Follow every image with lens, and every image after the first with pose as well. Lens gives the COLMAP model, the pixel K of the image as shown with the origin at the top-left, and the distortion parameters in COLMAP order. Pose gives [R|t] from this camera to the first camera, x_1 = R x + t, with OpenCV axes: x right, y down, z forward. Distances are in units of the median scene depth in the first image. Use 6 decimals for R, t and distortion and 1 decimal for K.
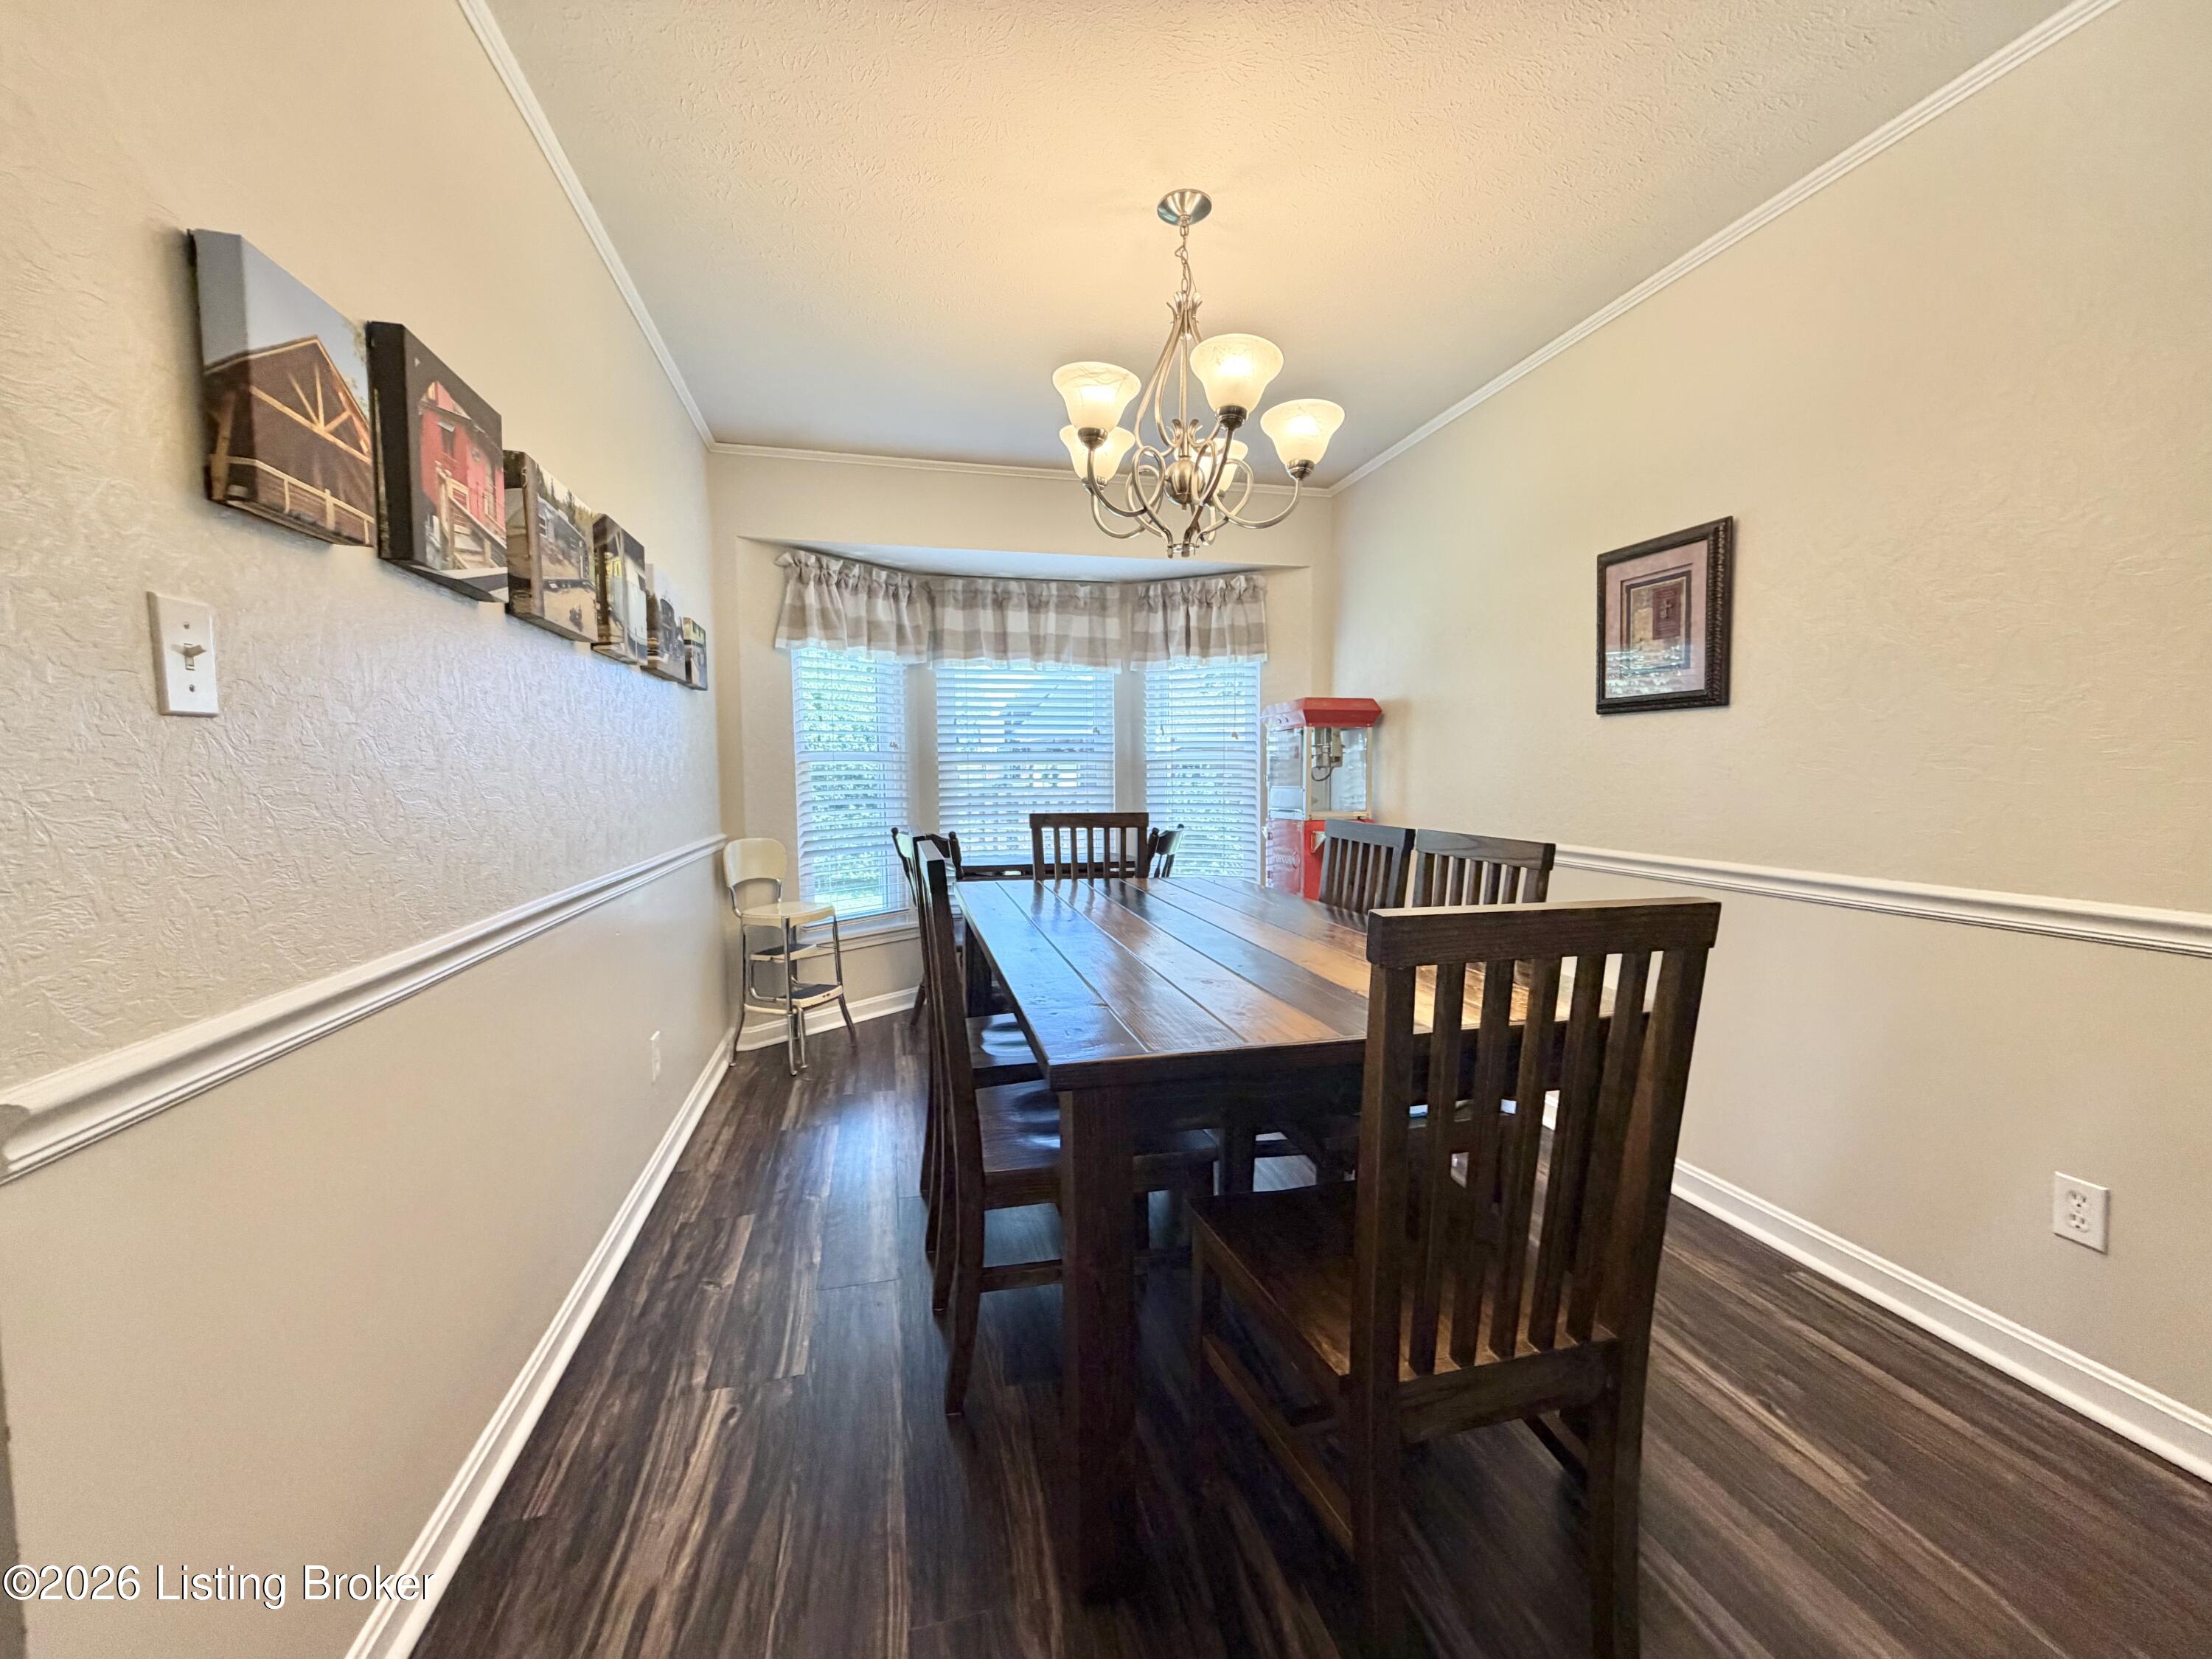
lens RADIAL K [[880.1, 0, 1103.0], [0, 880.1, 825.1], [0, 0, 1]] dist [-0.001826, -0.000520]
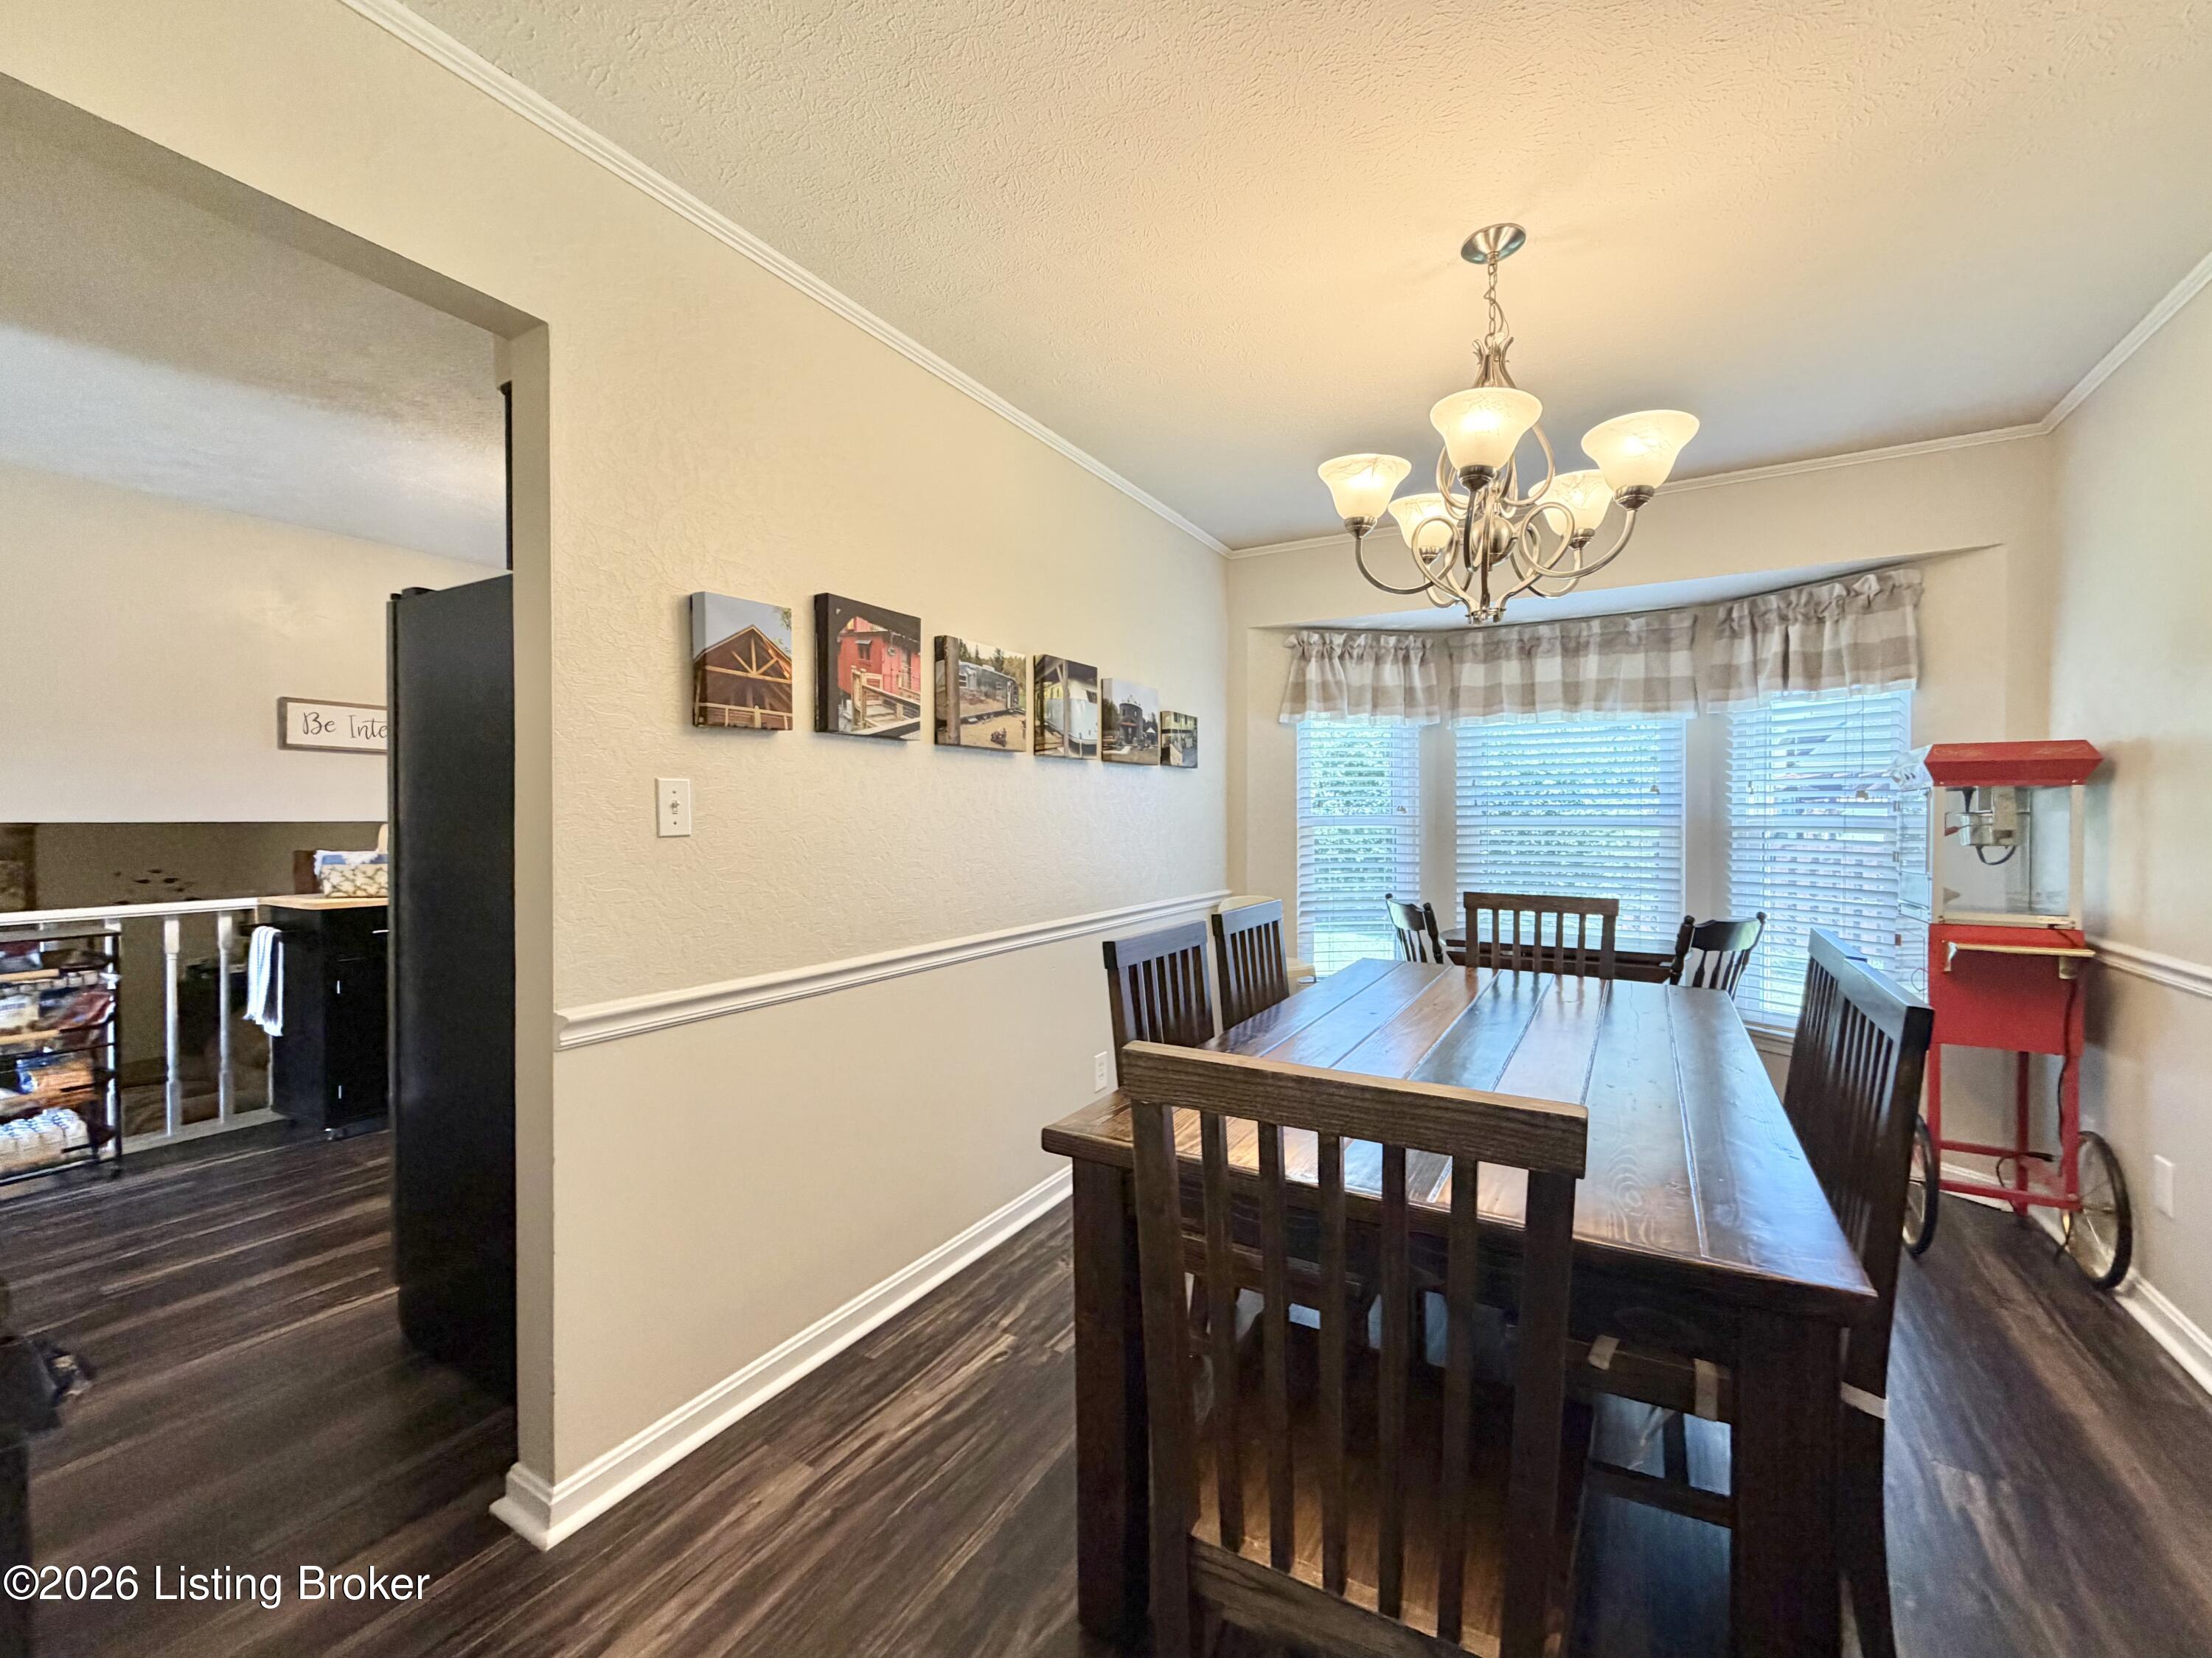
lens RADIAL K [[907.5, 0, 1106.0], [0, 907.5, 829.0], [0, 0, 1]] dist [0.001170, -0.000248]
pose [[0.721237, 0.016471, -0.692492, 0.249269], [-0.046154, 0.998638, -0.024317, -0.031540], [0.691149, 0.049500, 0.721015, 0.043981]]
